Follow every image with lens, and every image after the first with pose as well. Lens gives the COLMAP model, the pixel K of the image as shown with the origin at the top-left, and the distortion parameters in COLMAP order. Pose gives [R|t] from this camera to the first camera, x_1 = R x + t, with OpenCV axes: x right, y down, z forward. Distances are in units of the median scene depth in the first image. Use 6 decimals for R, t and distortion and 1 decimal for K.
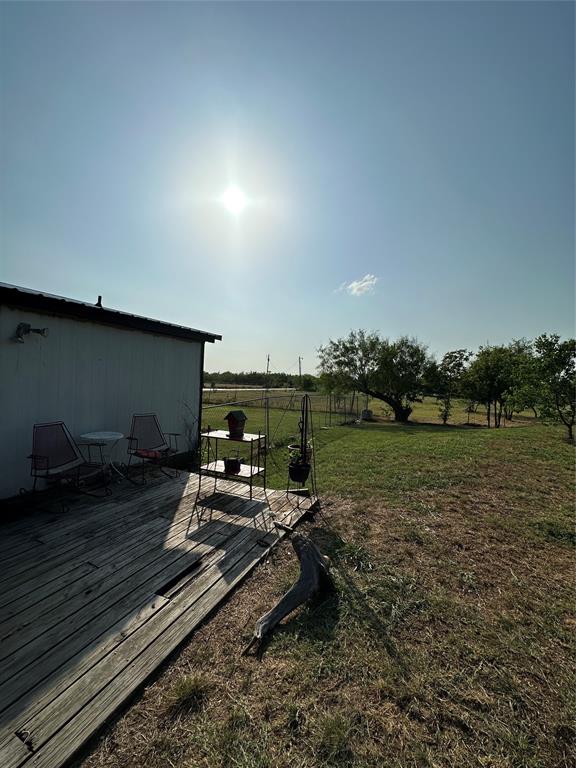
lens RADIAL K [[306.0, 0, 286.9], [0, 306.0, 384.2], [0, 0, 1]] dist [-0.002169, 0.000641]
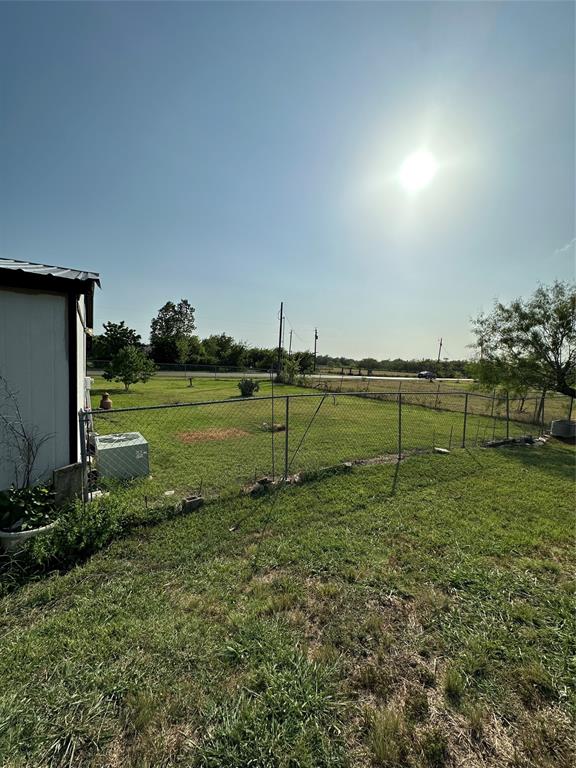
lens RADIAL K [[306.0, 0, 286.9], [0, 306.0, 384.2], [0, 0, 1]] dist [-0.002169, 0.000641]
pose [[0.853387, 0.048389, -0.519027, 0.063325], [-0.026846, 0.998441, 0.048946, -0.000269], [0.520586, -0.027836, 0.853355, 0.134698]]
